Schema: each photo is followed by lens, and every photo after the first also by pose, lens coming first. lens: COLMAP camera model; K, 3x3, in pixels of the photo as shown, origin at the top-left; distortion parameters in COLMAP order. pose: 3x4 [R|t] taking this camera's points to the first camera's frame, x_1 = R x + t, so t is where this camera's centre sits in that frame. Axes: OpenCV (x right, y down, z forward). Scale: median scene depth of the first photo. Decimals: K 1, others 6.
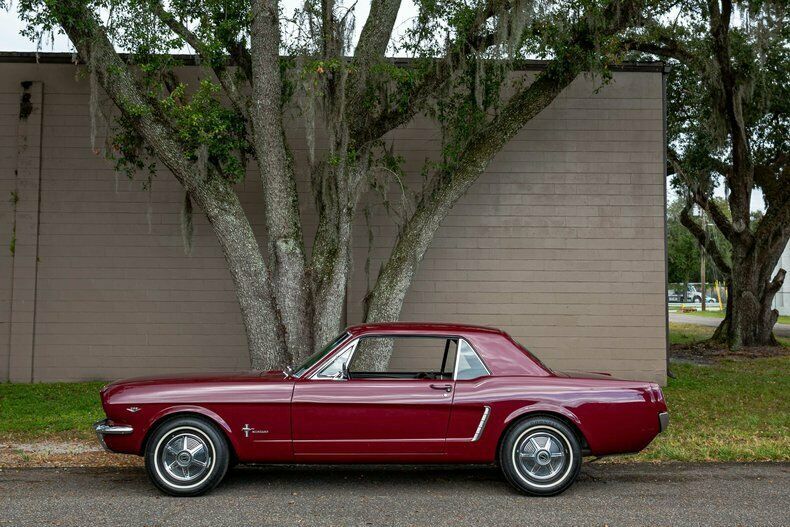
lens RADIAL K [[960.1, 0, 401.5], [0, 960.1, 226.0], [0, 0, 1]] dist [-0.032765, 0.000000]
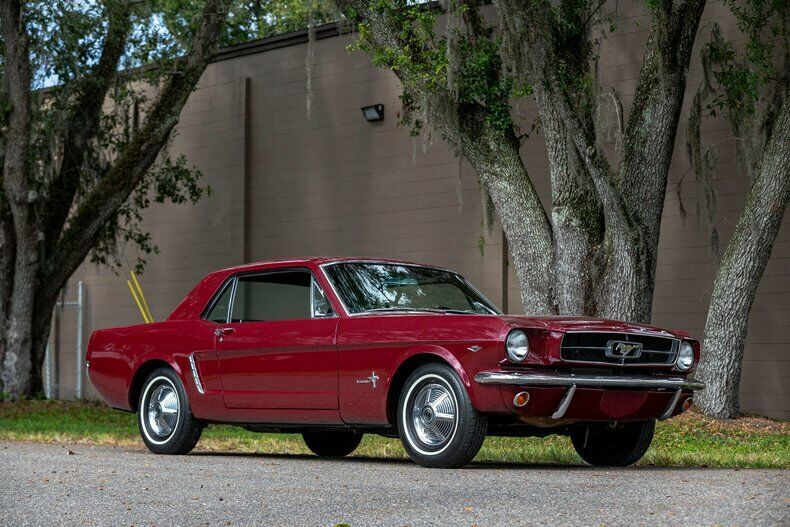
lens RADIAL K [[1908.4, 0, 420.2], [0, 1908.4, 225.7], [0, 0, 1]] dist [-0.157572, 0.000000]
pose [[0.627654, -0.065470, -0.775734, 0.862934], [0.054773, 0.997702, -0.039887, 0.073661], [0.776563, -0.017454, 0.629798, 0.019761]]
